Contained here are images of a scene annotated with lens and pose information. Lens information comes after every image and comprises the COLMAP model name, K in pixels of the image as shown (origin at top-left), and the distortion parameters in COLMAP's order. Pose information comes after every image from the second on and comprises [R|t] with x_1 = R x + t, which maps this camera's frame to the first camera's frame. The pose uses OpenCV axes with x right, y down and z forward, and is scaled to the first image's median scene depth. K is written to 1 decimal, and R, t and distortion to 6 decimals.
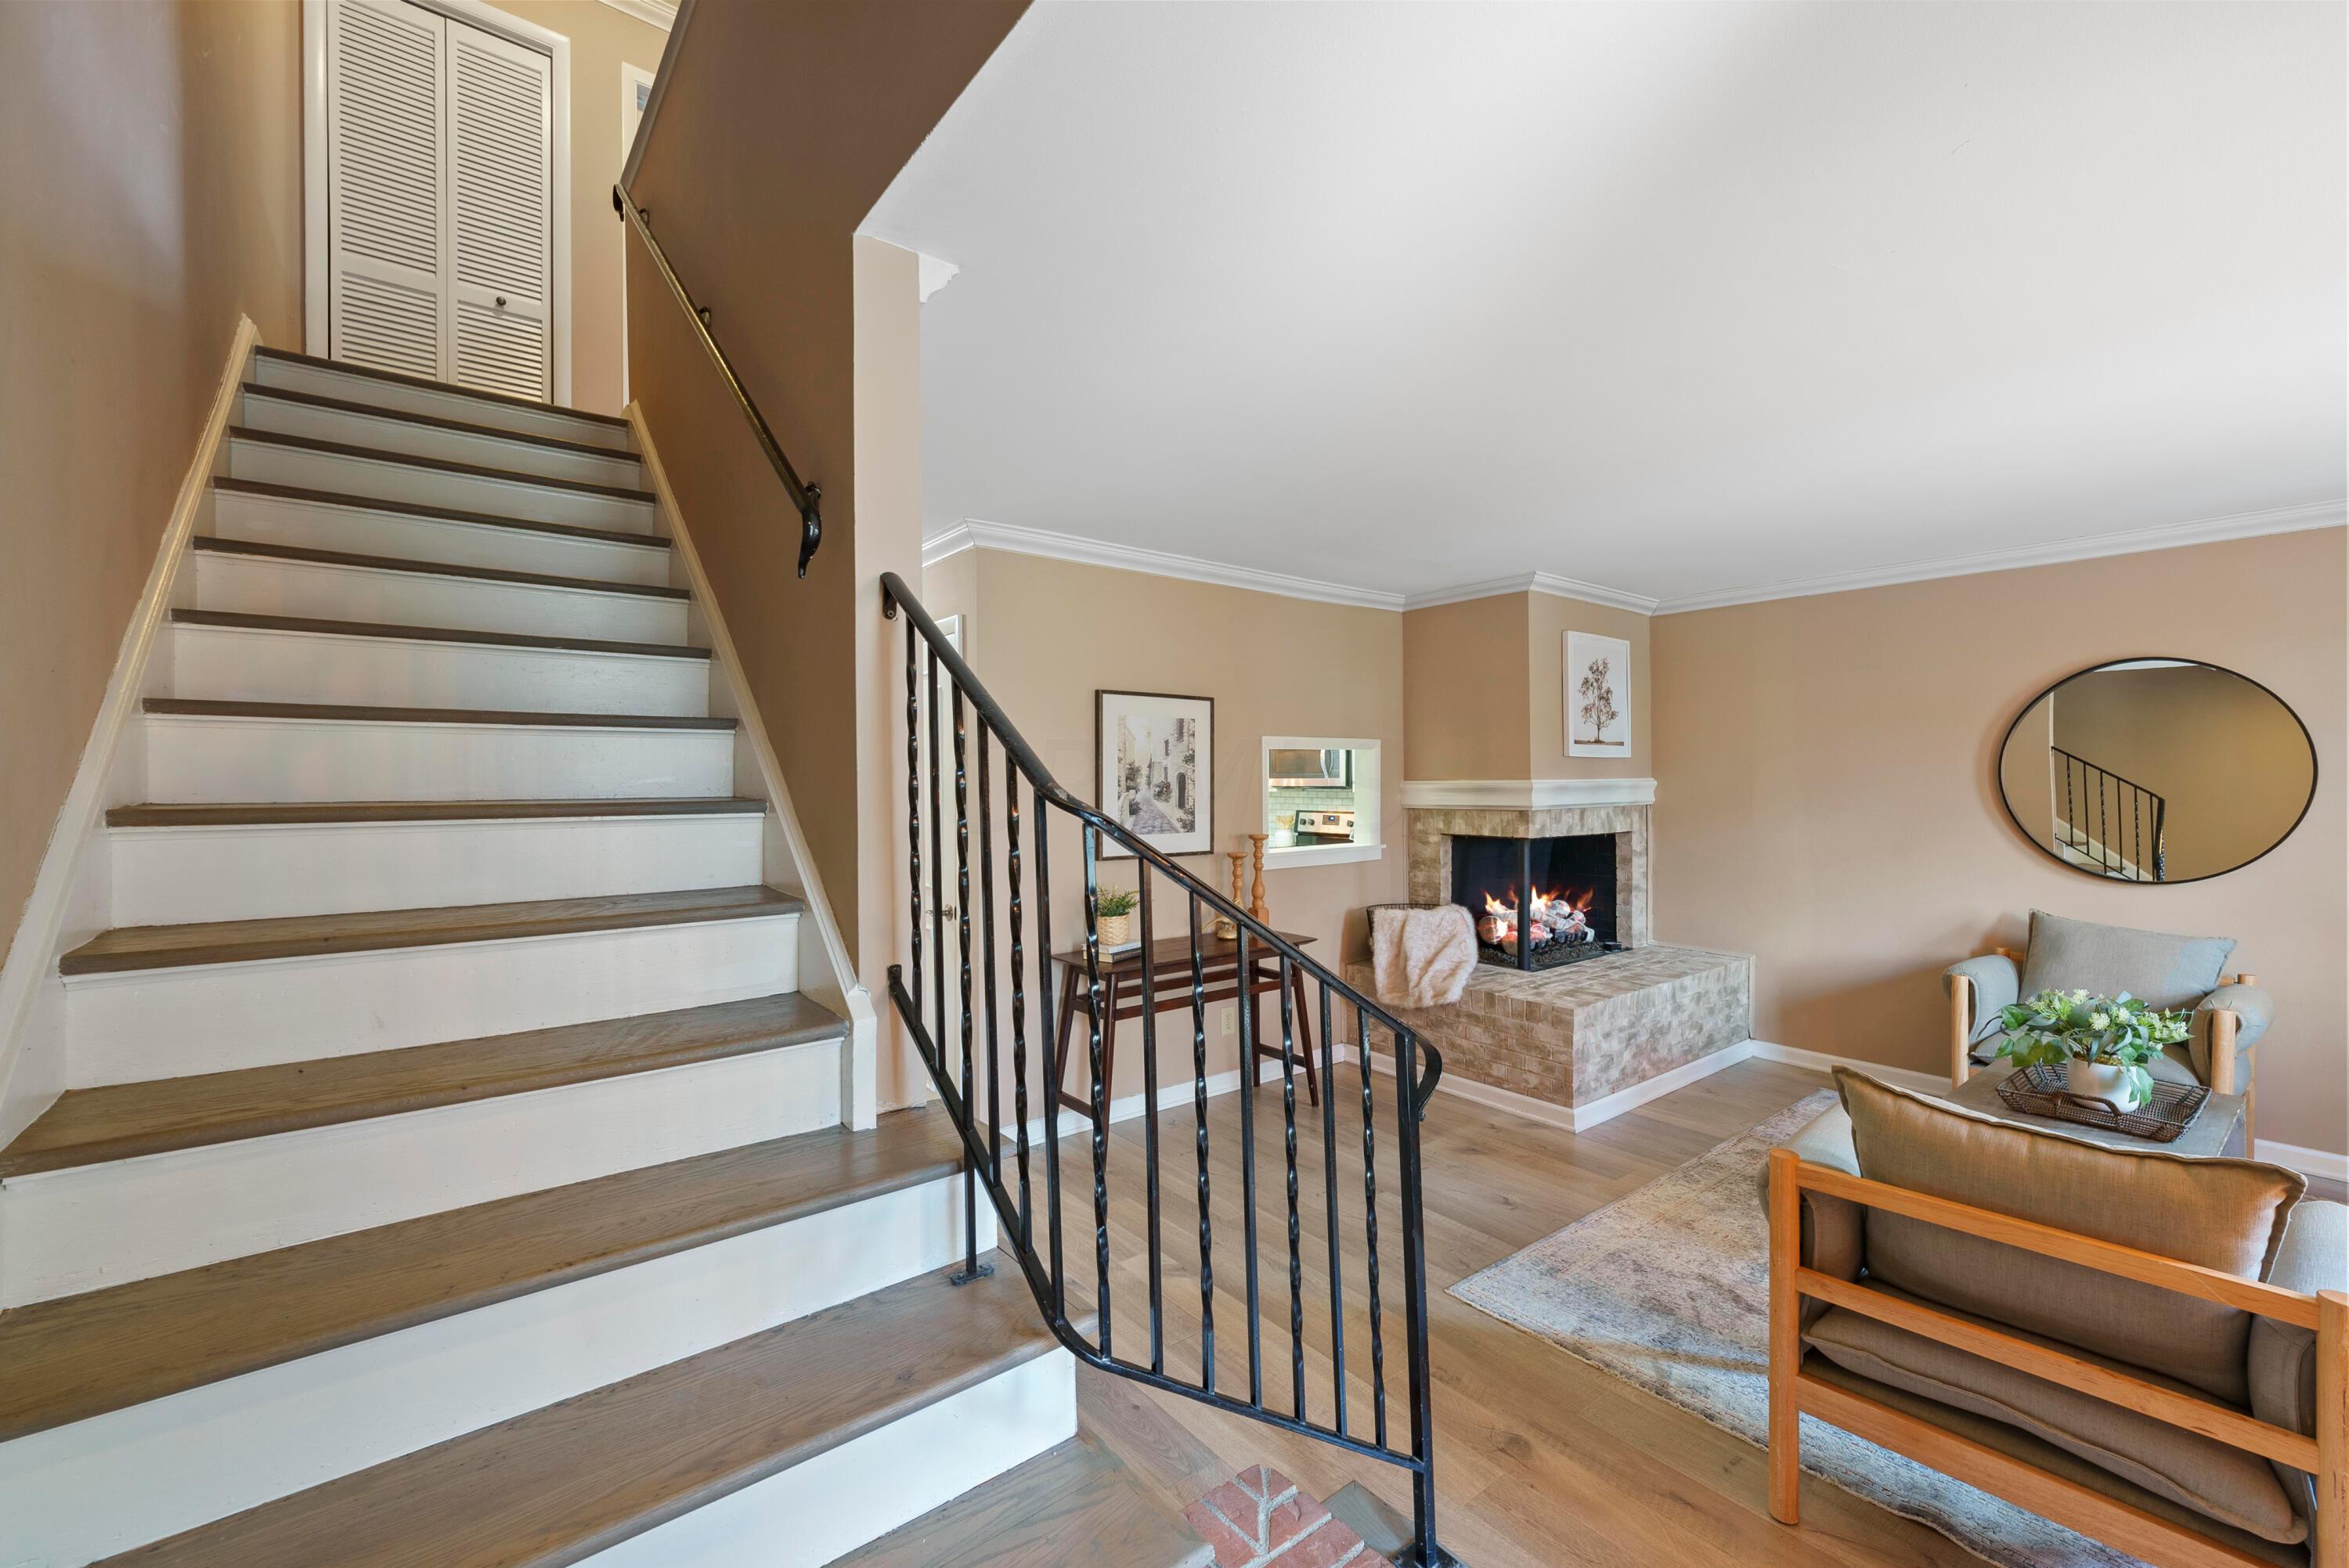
lens RADIAL K [[979.8, 0, 1155.9], [0, 979.8, 779.2], [0, 0, 1]] dist [-0.000598, -0.000608]
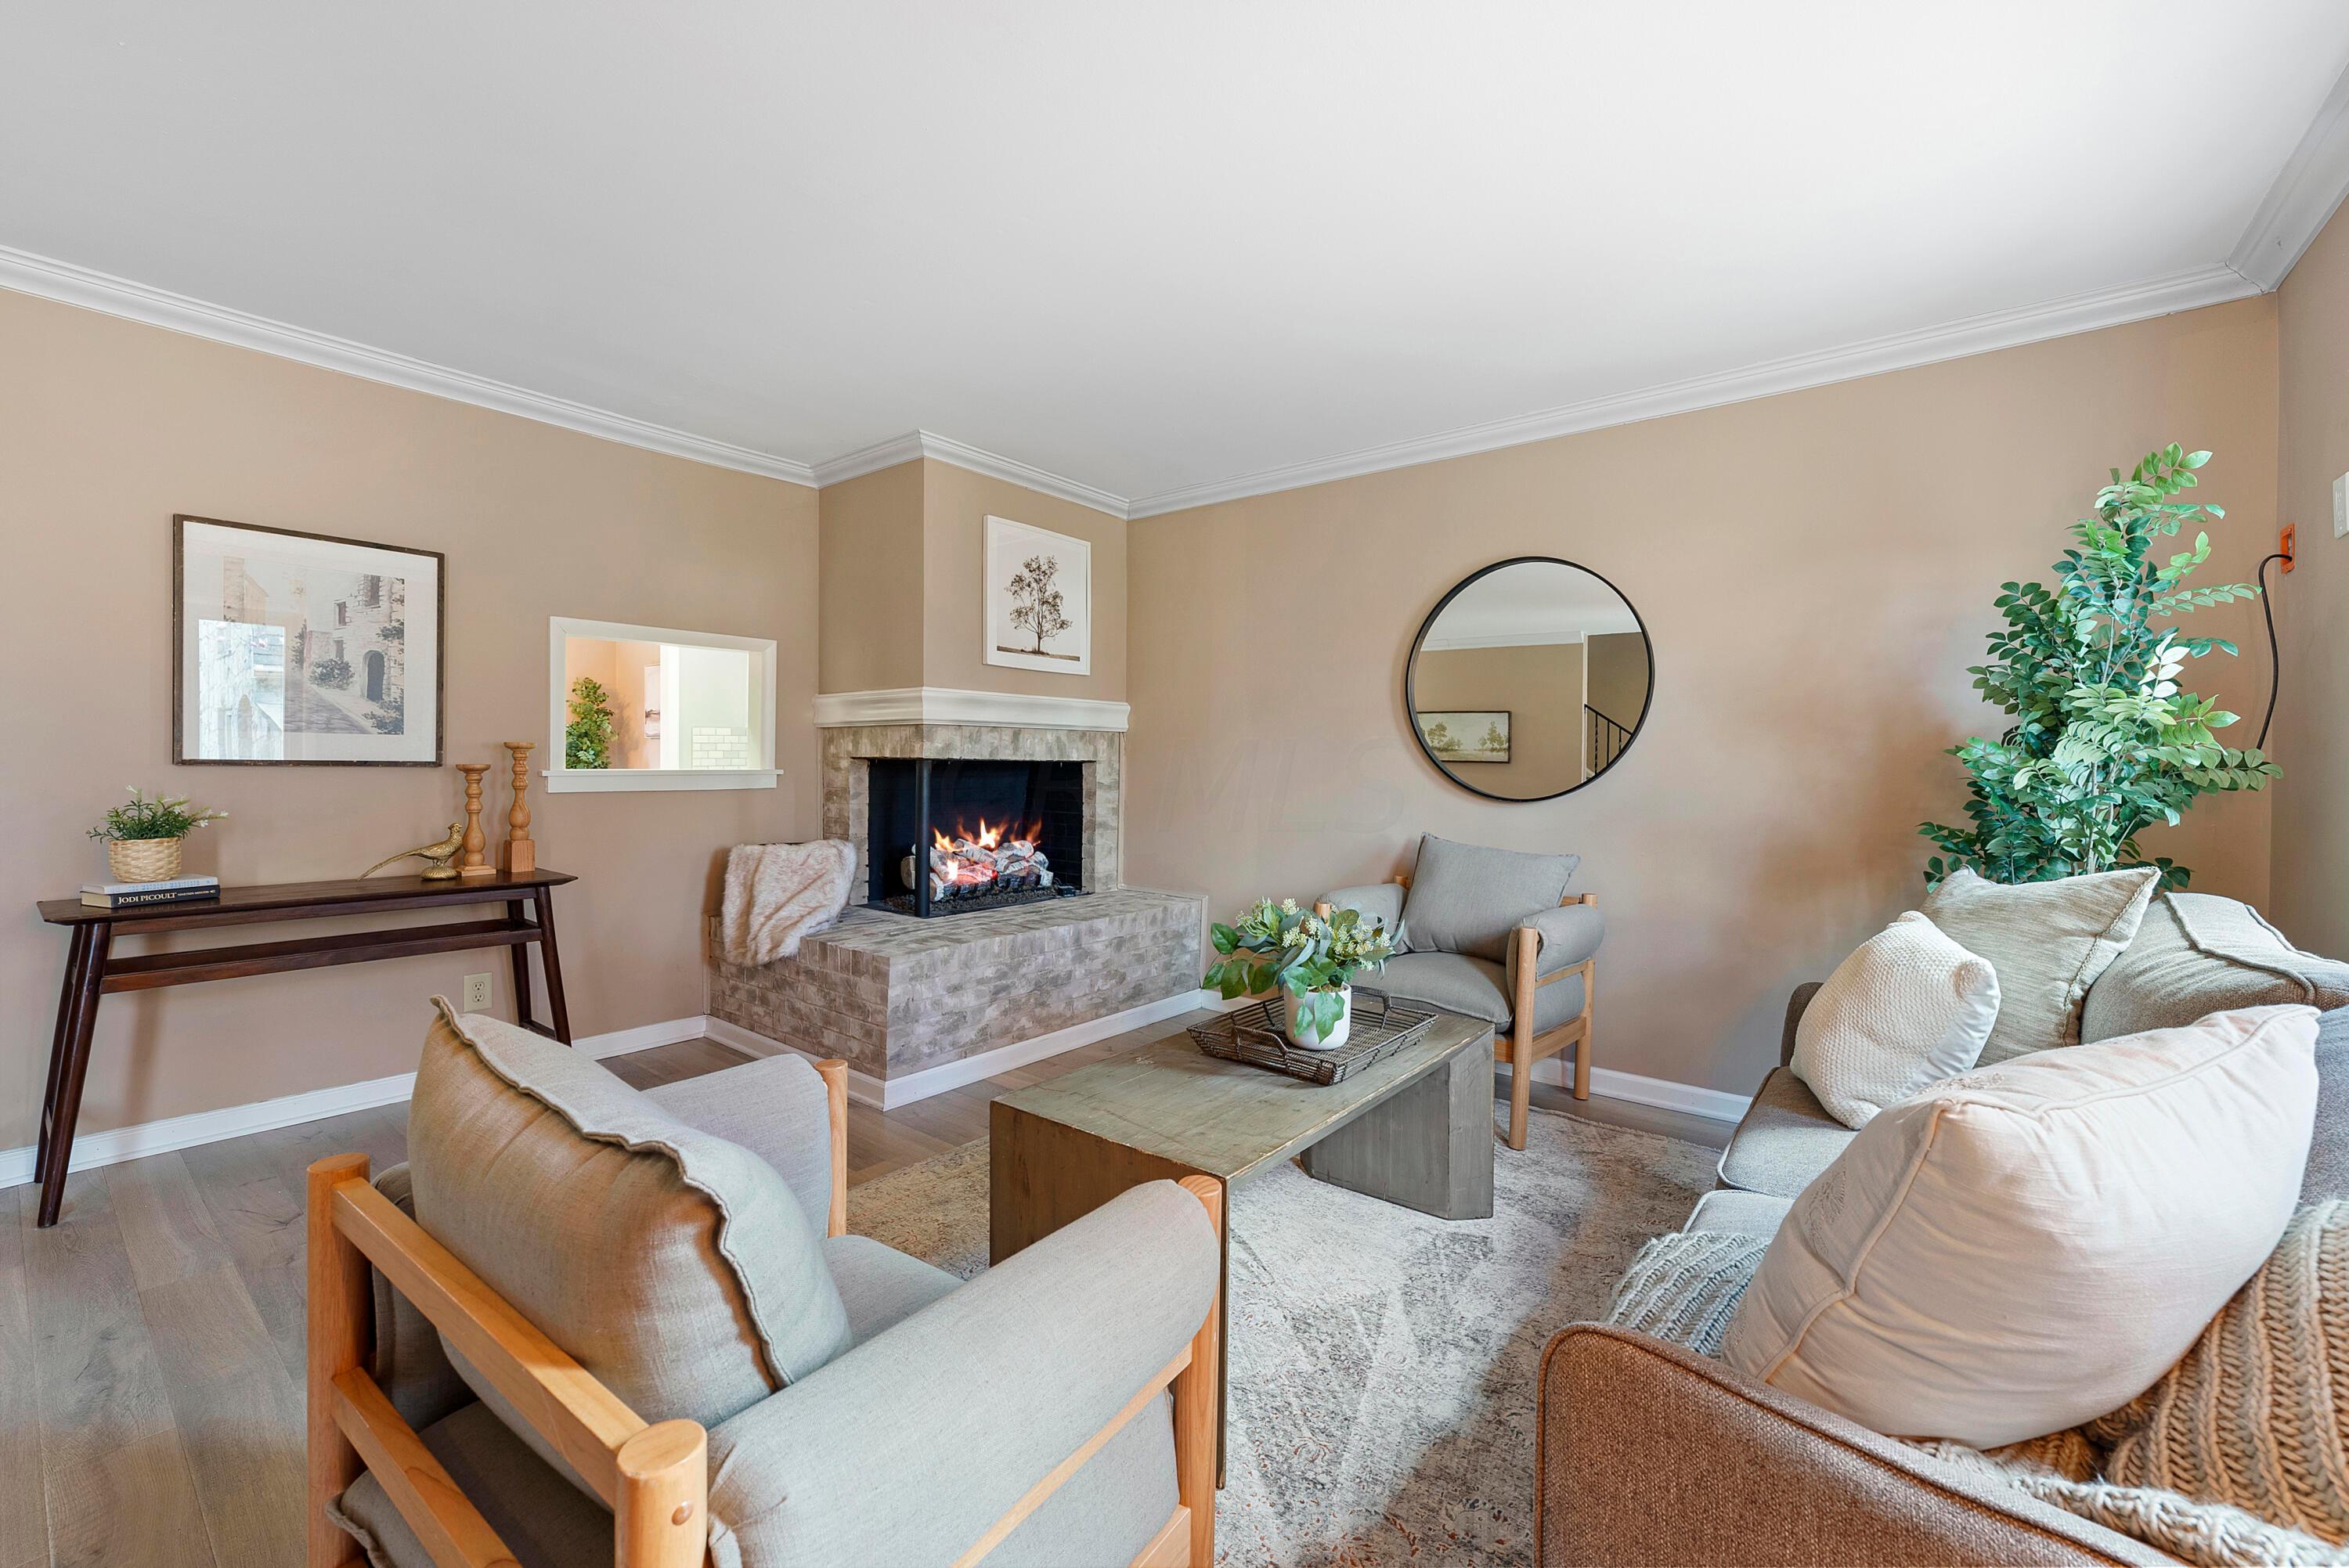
lens RADIAL K [[979.8, 0, 1194.6], [0, 979.8, 772.6], [0, 0, 1]] dist [-0.000598, -0.000608]
pose [[0.968493, 0.012795, 0.248712, 0.409171], [-0.015527, 0.999839, 0.009025, 0.063430], [-0.248557, -0.012602, 0.968535, 0.141316]]
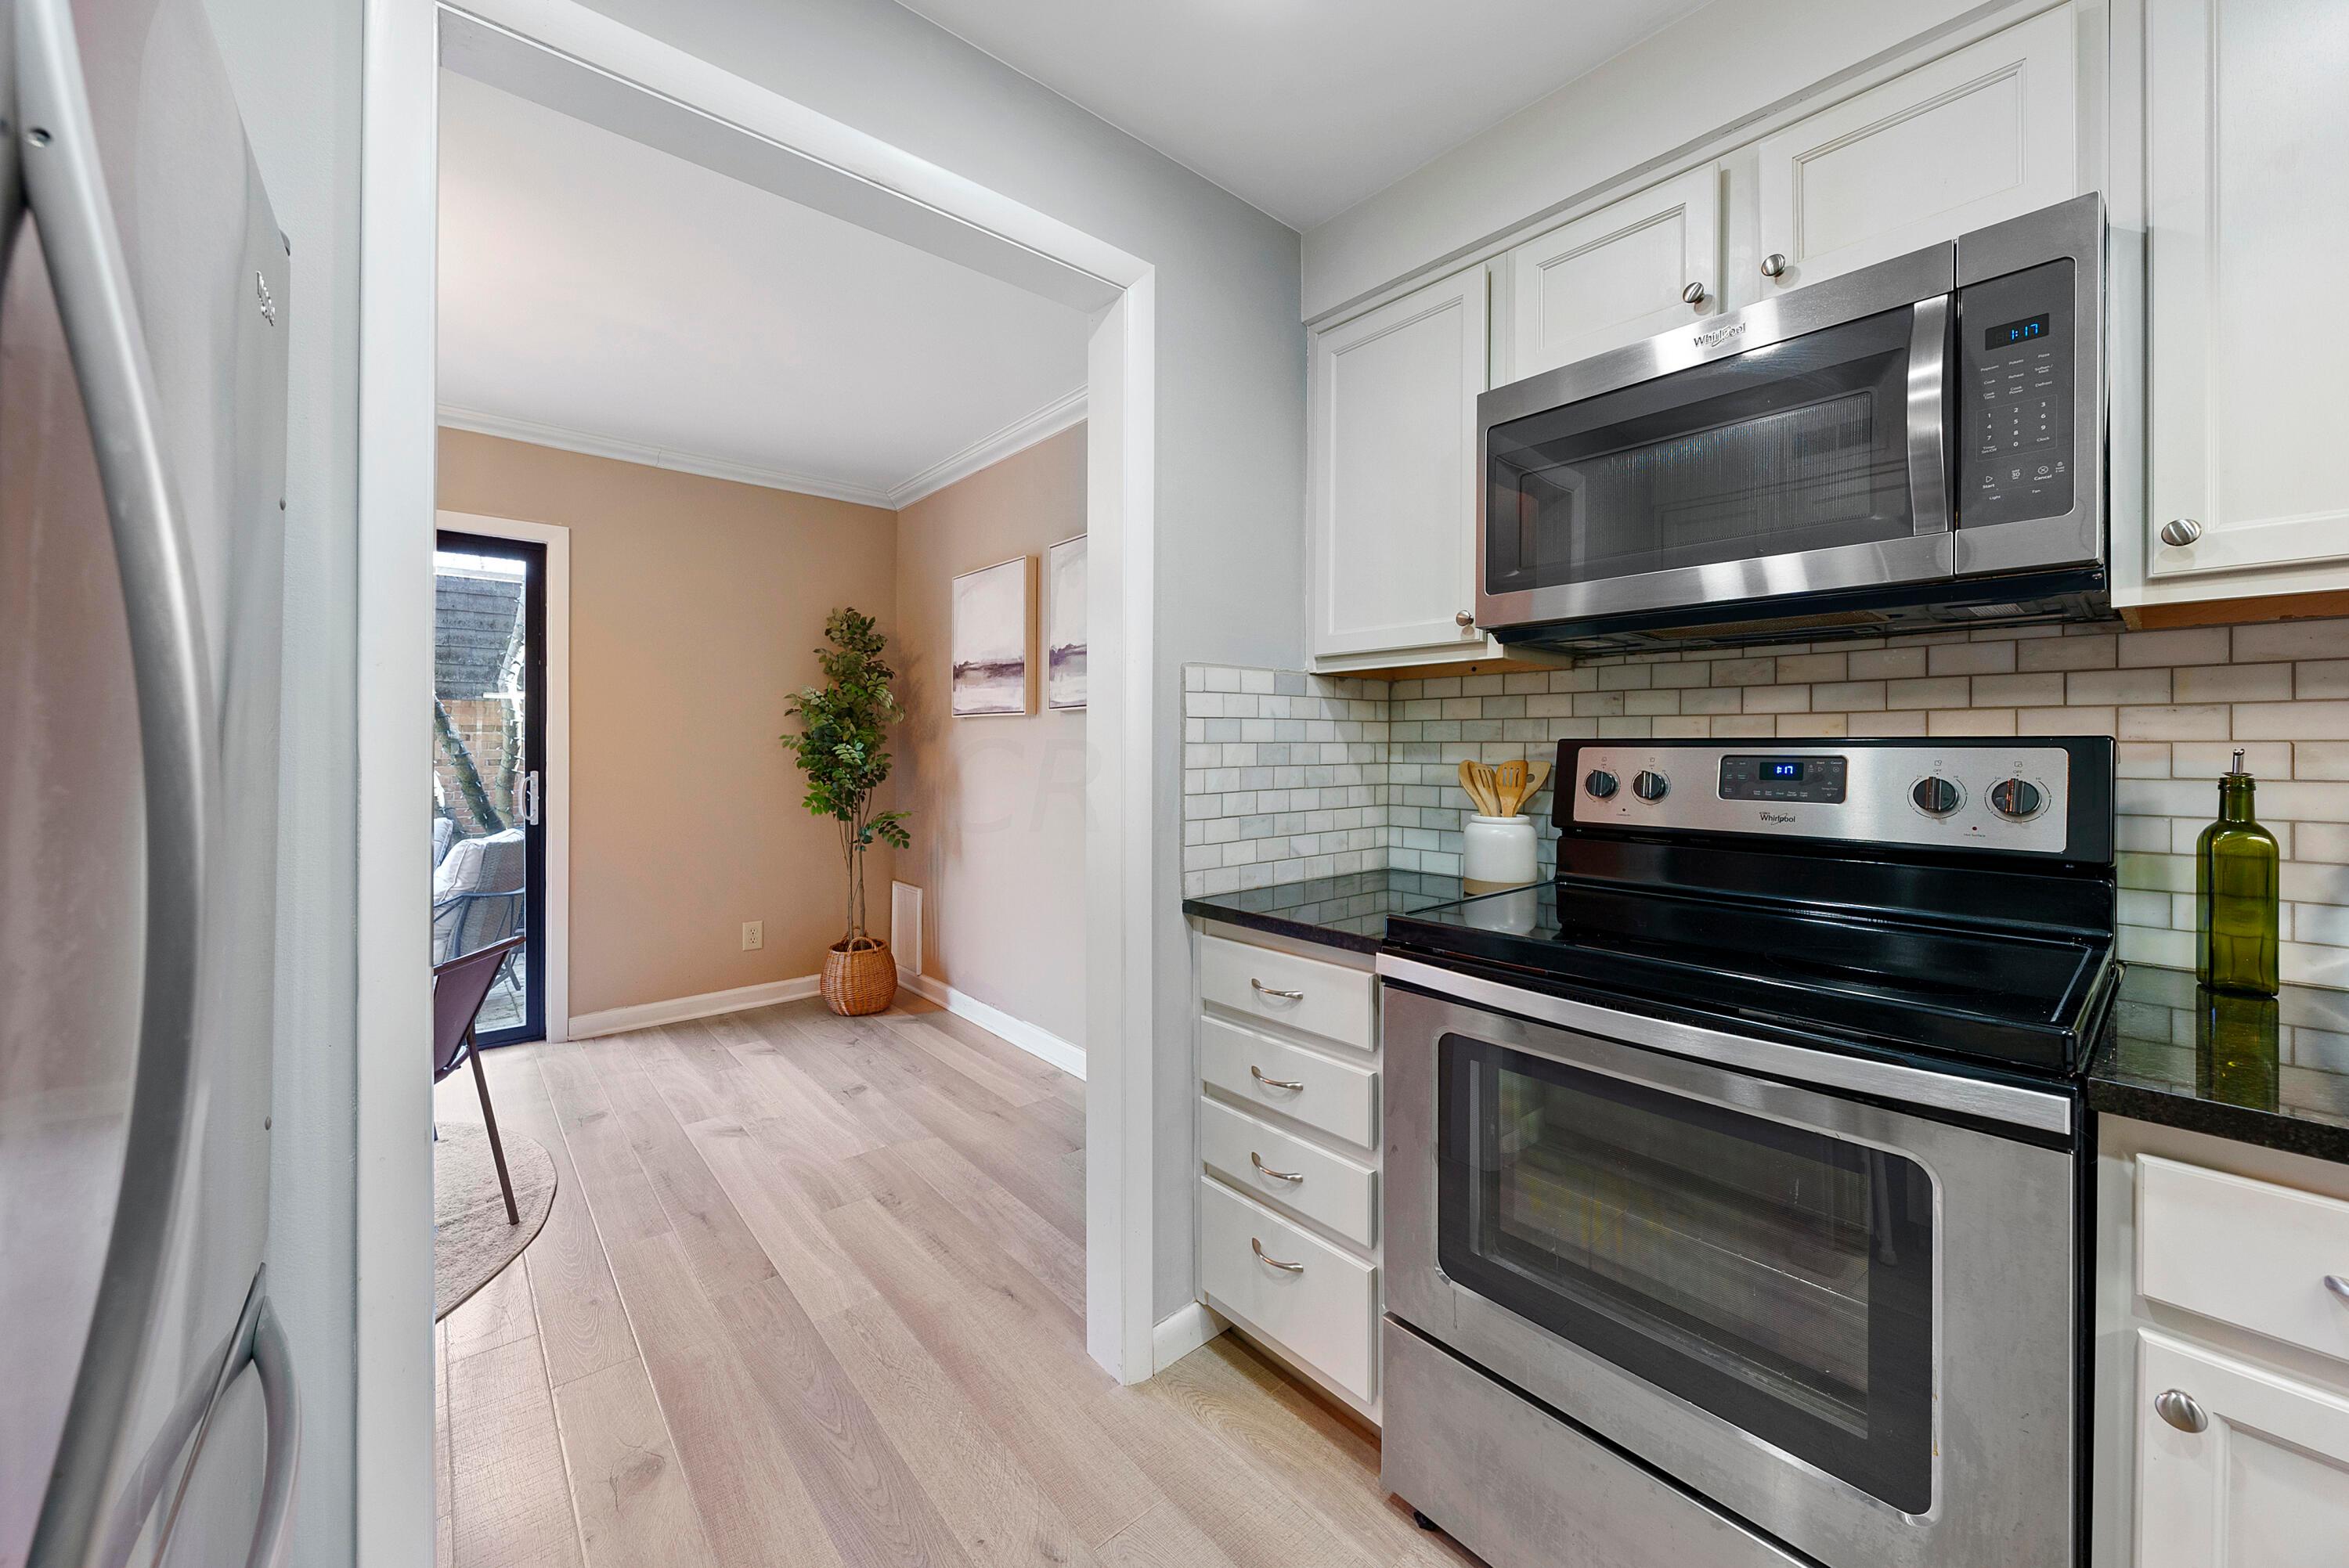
lens RADIAL K [[842.5, 0, 1128.4], [0, 842.5, 752.0], [0, 0, 1]] dist [-0.003725, -0.000191]
pose [[0.999378, 0.021341, 0.028074, 0.048813], [-0.021333, 0.999772, -0.000565, 0.060493], [-0.028079, -0.000034, 0.999606, 1.257327]]
